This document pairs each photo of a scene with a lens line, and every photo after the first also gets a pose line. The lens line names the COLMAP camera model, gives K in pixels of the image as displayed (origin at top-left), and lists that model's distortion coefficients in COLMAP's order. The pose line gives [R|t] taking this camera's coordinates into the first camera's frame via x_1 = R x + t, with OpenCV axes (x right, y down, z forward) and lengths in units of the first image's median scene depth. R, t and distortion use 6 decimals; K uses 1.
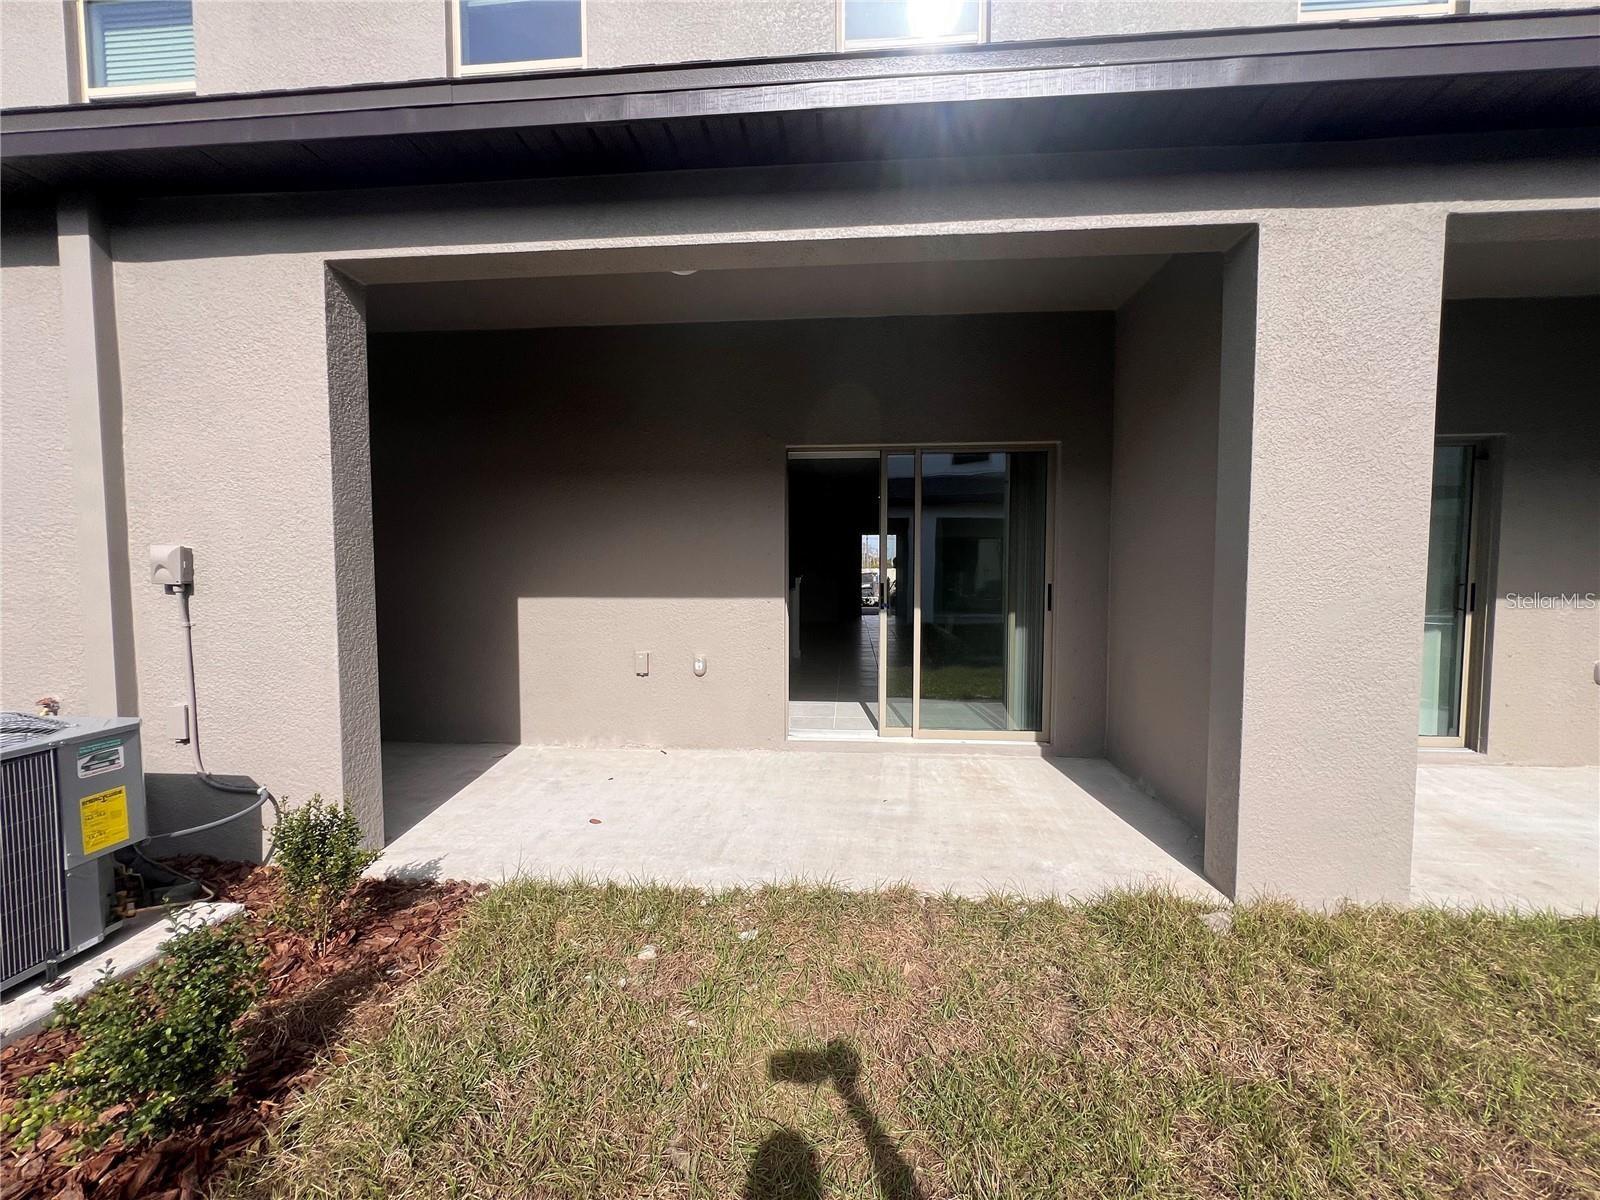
lens RADIAL K [[641.4, 0, 800.3], [0, 641.4, 597.2], [0, 0, 1]] dist [-0.003245, 0.000786]
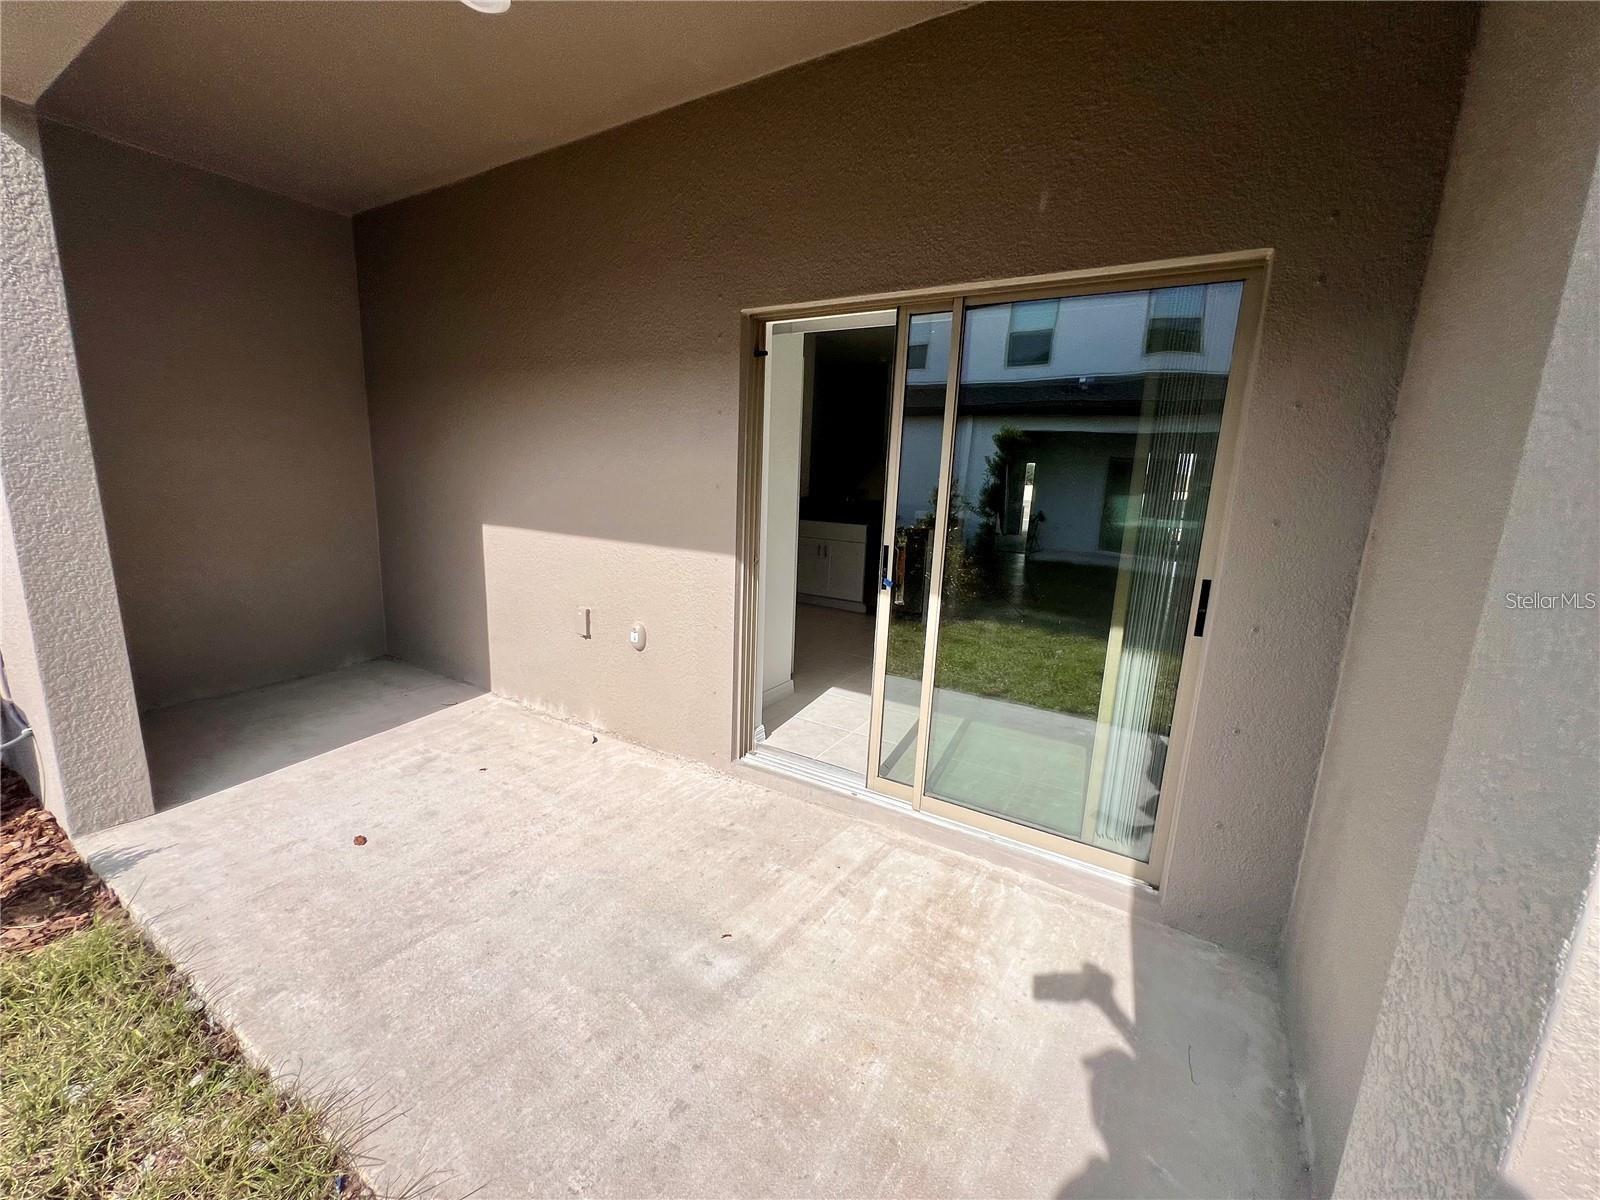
lens RADIAL K [[641.4, 0, 799.4], [0, 641.4, 601.2], [0, 0, 1]] dist [-0.003245, 0.000786]
pose [[0.890247, 0.126476, -0.437566, 0.368288], [-0.064264, 0.985942, 0.154233, -0.066766], [0.450922, -0.109185, 0.885860, 0.500063]]
